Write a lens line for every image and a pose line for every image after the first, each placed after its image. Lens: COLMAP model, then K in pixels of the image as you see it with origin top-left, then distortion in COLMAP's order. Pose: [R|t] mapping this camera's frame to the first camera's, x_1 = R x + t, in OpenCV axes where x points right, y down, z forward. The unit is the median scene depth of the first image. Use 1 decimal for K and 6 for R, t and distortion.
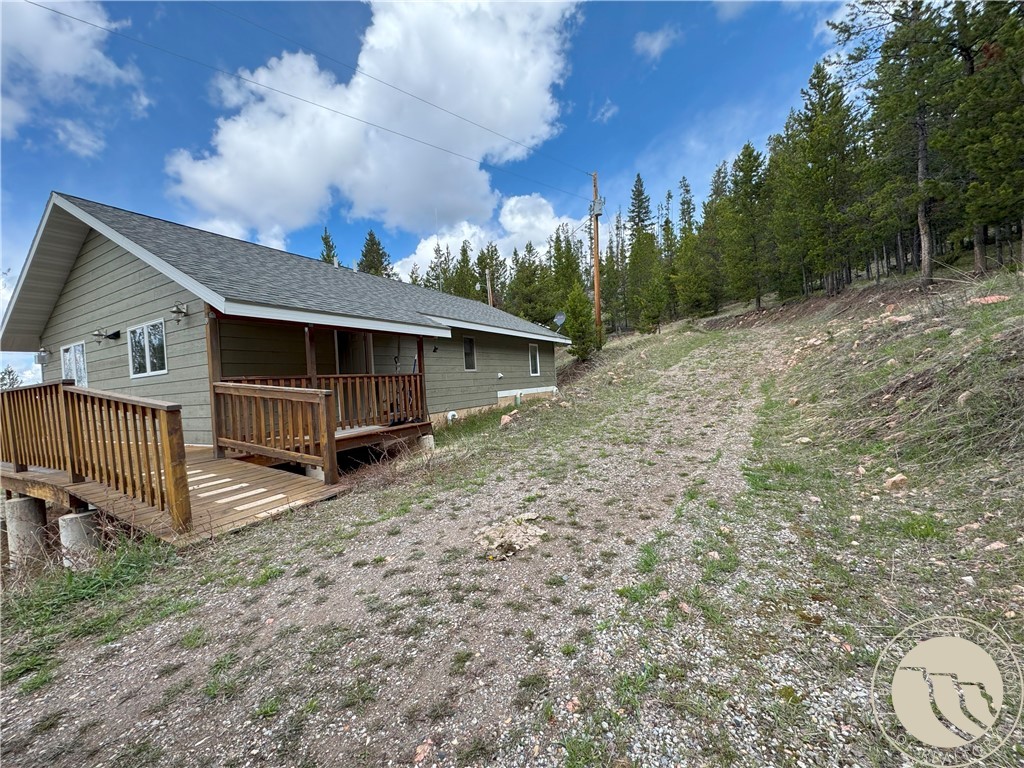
lens RADIAL K [[407.0, 0, 512.0], [0, 407.0, 384.0], [0, 0, 1]] dist [-0.003605, 0.000903]
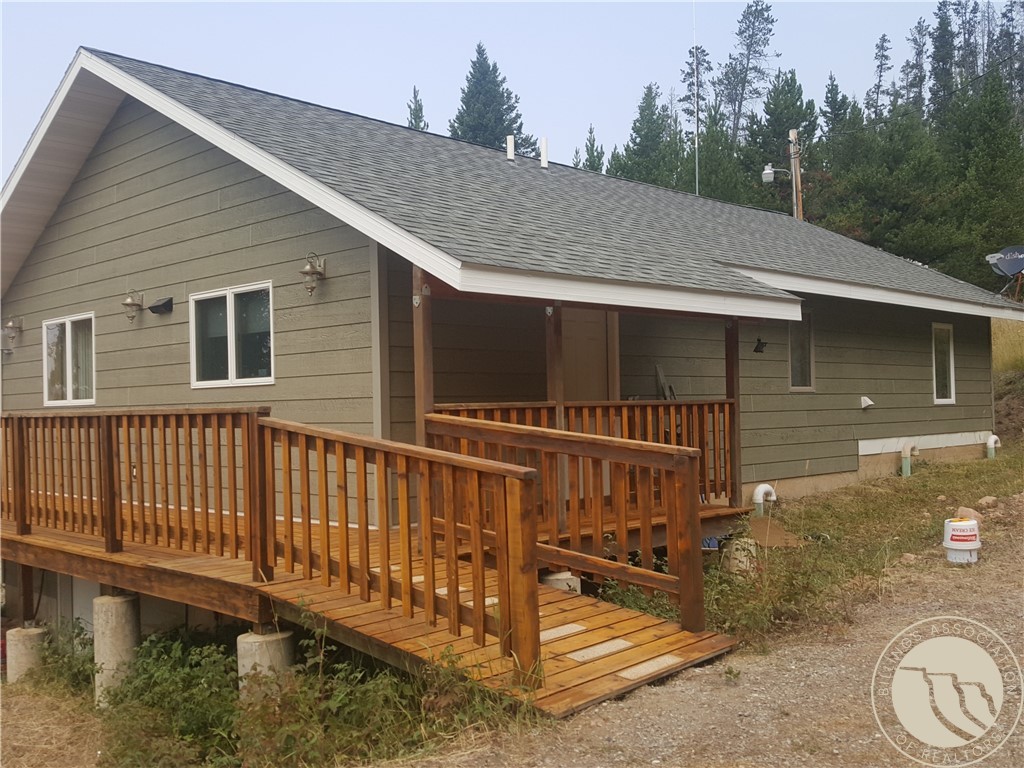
lens RADIAL K [[995.1, 0, 452.4], [0, 995.1, 385.5], [0, 0, 1]] dist [0.261061, -0.531296]
pose [[0.956118, 0.040158, -0.290217, -0.192048], [-0.043031, 0.999068, -0.003523, -0.024159], [0.289805, 0.015857, 0.956954, -0.166663]]
